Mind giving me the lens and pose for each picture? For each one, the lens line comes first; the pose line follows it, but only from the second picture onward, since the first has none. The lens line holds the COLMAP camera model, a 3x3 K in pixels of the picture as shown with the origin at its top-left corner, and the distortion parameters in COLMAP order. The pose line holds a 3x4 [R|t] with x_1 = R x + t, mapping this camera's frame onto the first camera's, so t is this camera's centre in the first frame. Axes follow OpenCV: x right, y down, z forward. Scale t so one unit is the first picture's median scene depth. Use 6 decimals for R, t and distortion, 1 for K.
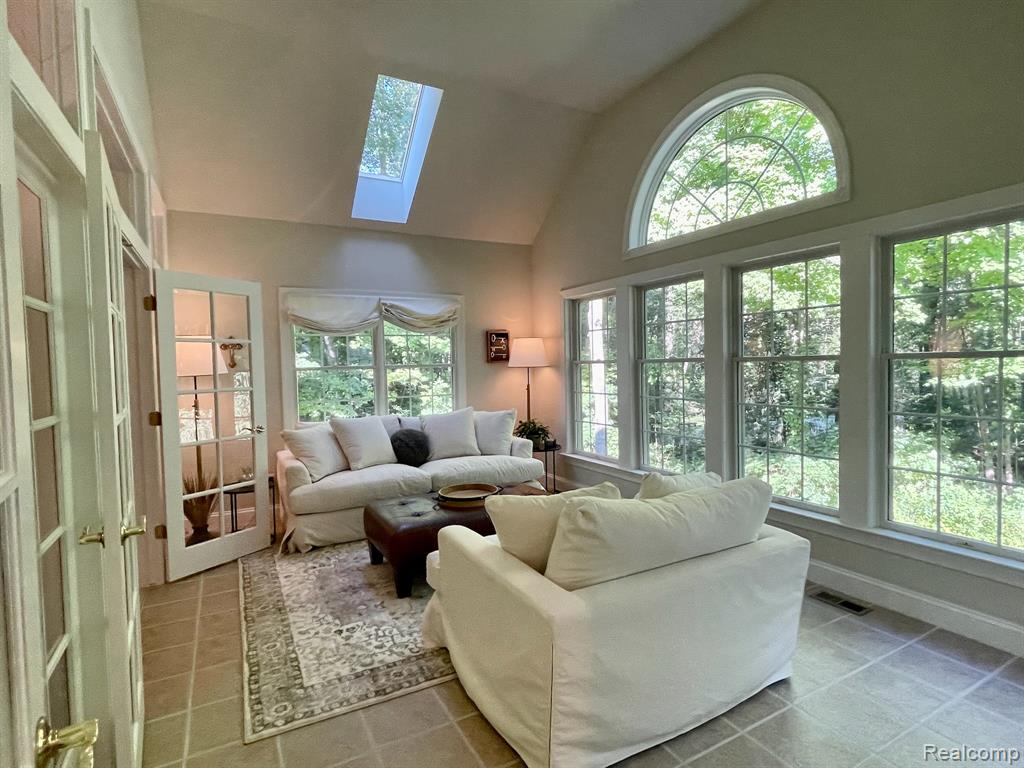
lens RADIAL K [[523.4, 0, 512.0], [0, 523.4, 384.0], [0, 0, 1]] dist [0.000395, 0.000798]
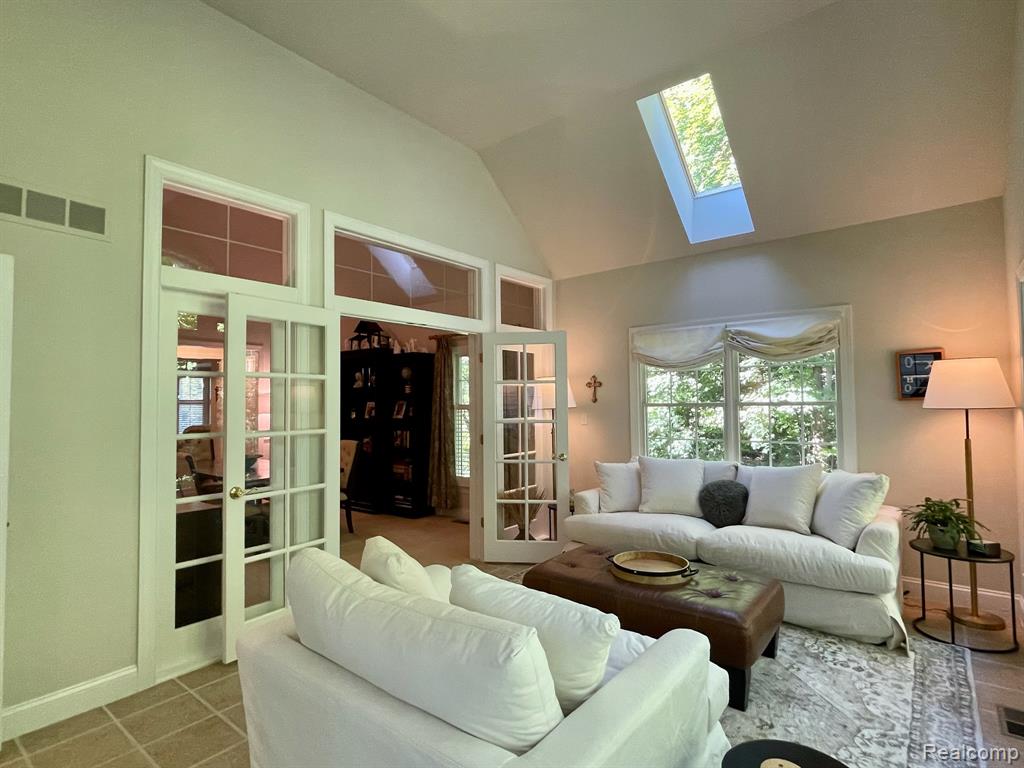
lens RADIAL K [[523.4, 0, 512.0], [0, 523.4, 384.0], [0, 0, 1]] dist [0.000395, 0.000798]
pose [[0.382107, -0.015146, -0.923994, 0.428565], [-0.032357, 0.999033, -0.029757, -0.029515], [0.923551, 0.041268, 0.381248, 0.353369]]
